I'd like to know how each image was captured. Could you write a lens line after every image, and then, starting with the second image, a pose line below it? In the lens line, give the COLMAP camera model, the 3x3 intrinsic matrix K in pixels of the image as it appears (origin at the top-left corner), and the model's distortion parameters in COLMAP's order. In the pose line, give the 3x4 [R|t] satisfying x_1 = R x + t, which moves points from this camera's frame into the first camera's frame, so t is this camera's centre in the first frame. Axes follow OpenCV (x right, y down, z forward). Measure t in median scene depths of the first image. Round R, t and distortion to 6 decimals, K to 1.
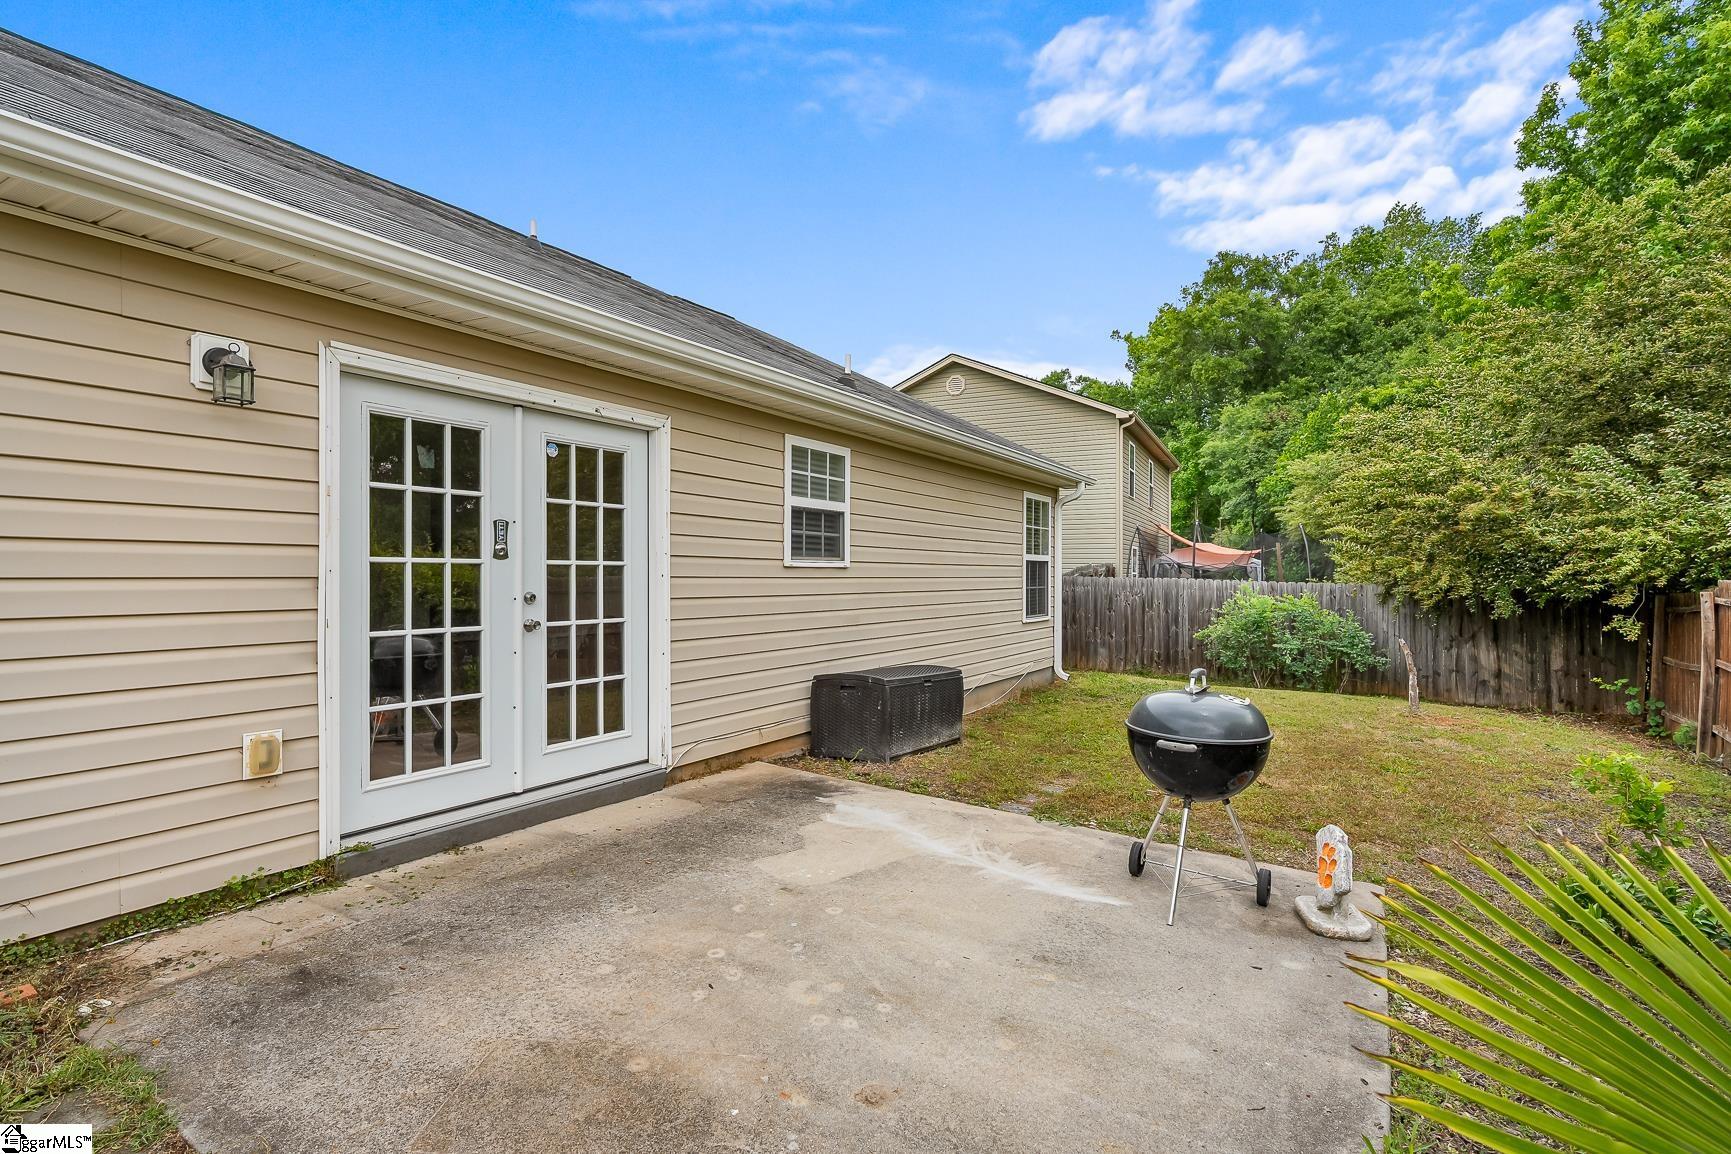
lens RADIAL K [[837.8, 0, 875.5], [0, 837.8, 579.3], [0, 0, 1]] dist [-0.005796, 0.001483]
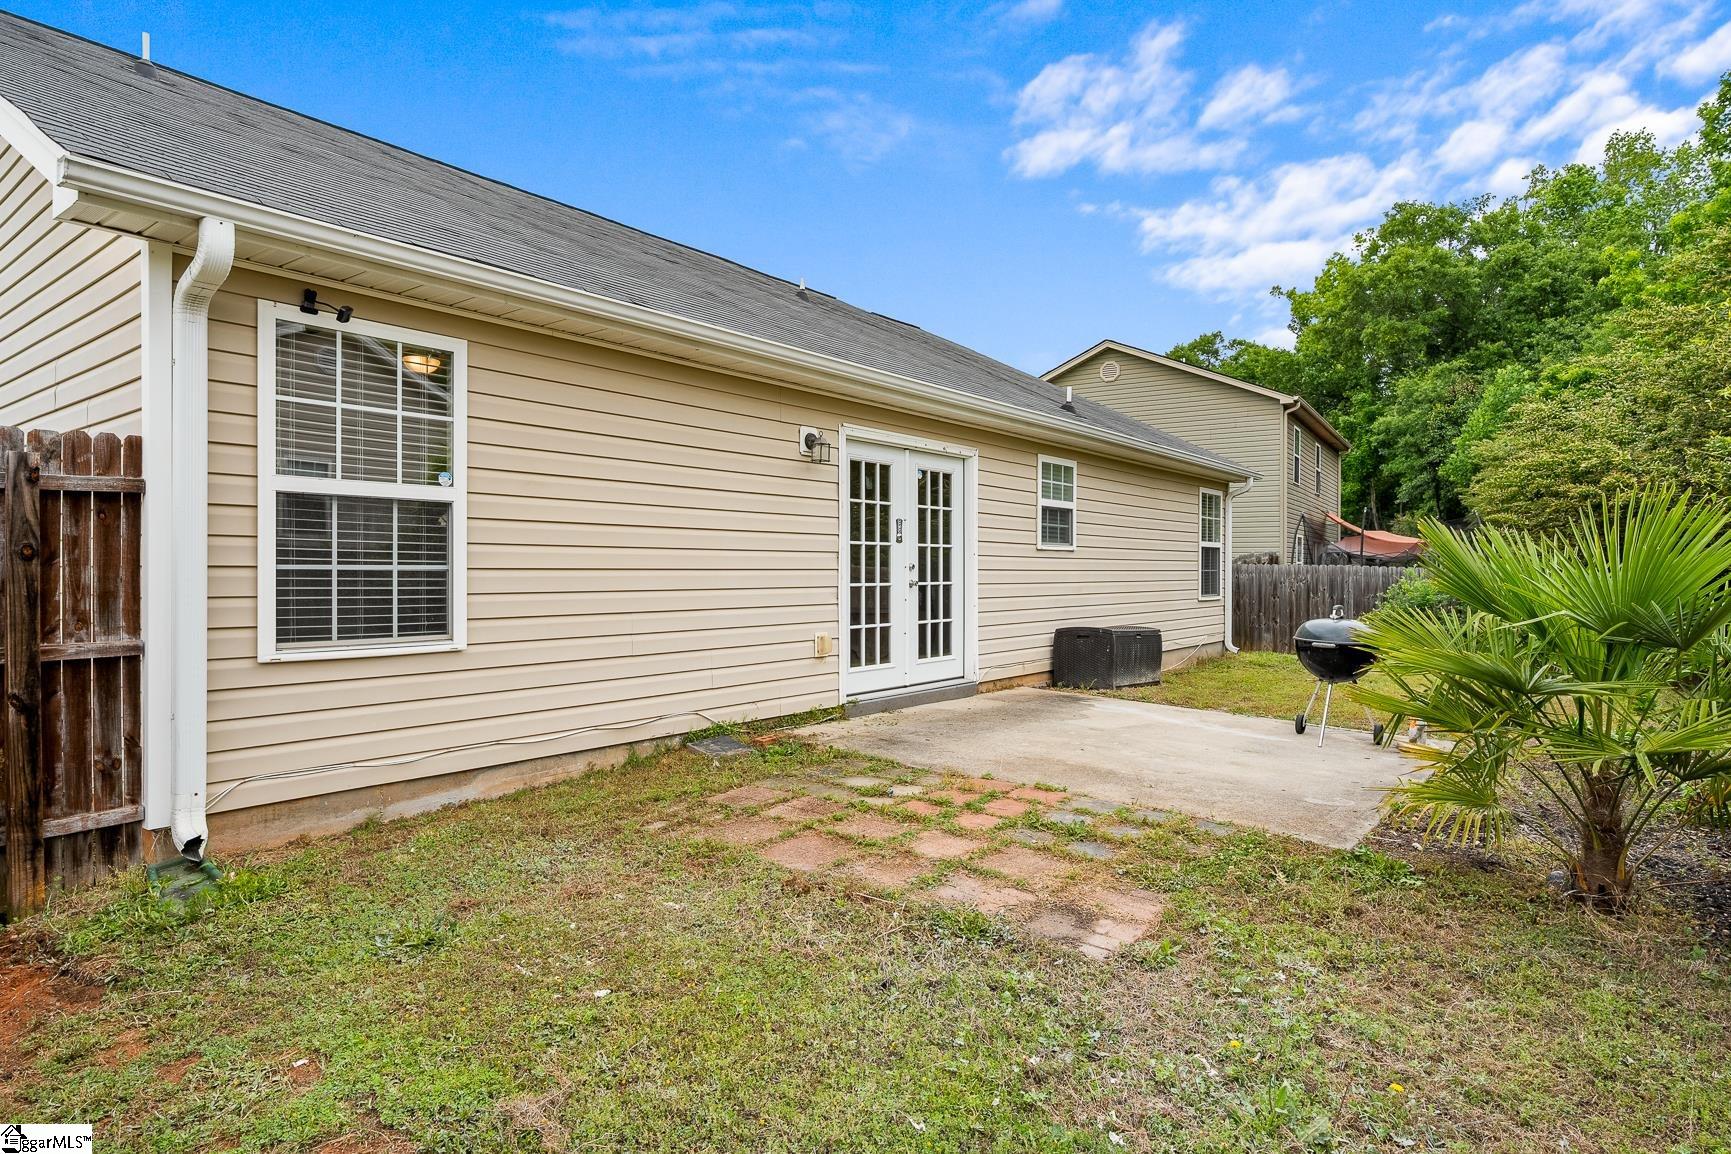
lens RADIAL K [[958.4, 0, 878.1], [0, 958.4, 579.5], [0, 0, 1]] dist [-0.012504, 0.000237]
pose [[0.993399, -0.000235, -0.114710, -0.115015], [0.000774, 0.999989, 0.004655, 0.016662], [0.114707, -0.004713, 0.993388, -0.372025]]
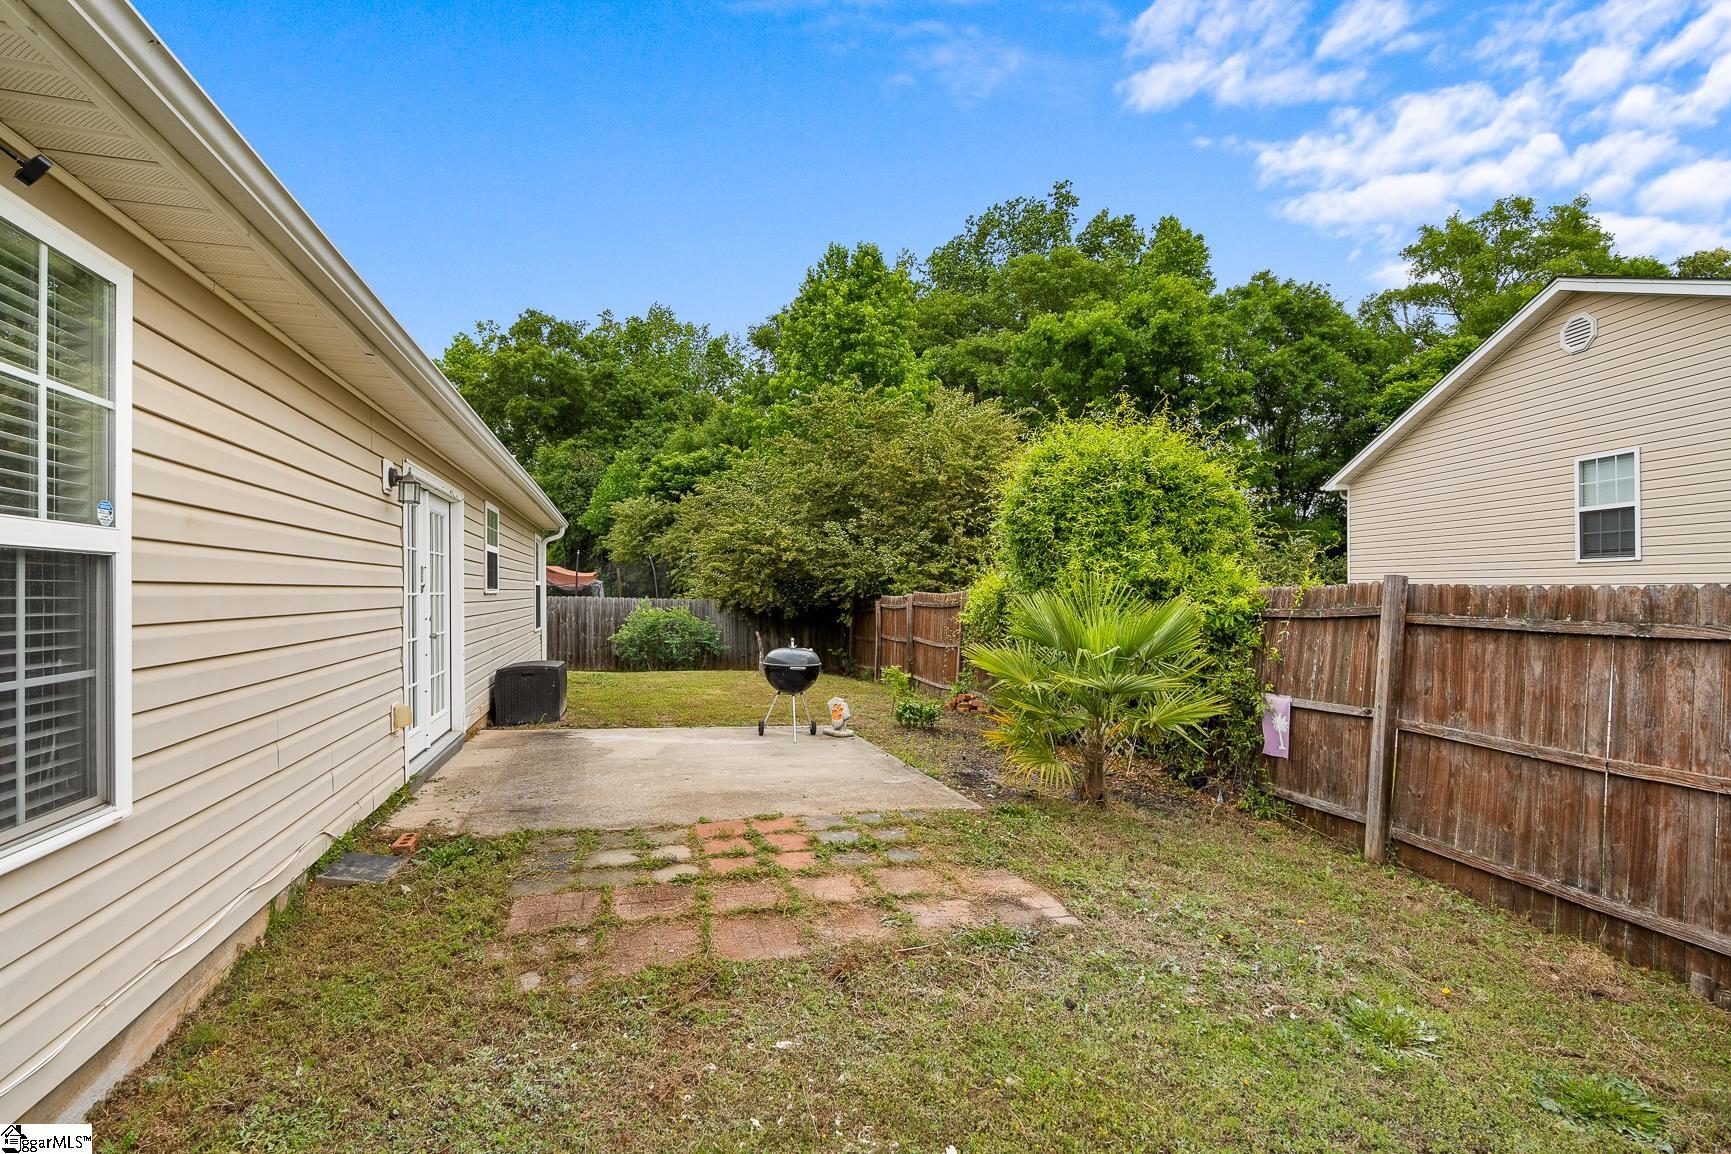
lens RADIAL K [[784.9, 0, 857.3], [0, 784.9, 571.2], [0, 0, 1]] dist [-0.012070, 0.002687]
pose [[0.673528, 0.011002, 0.739080, -0.403978], [0.011553, 0.999610, -0.025409, -0.007472], [-0.739071, 0.025652, 0.673139, -0.221609]]
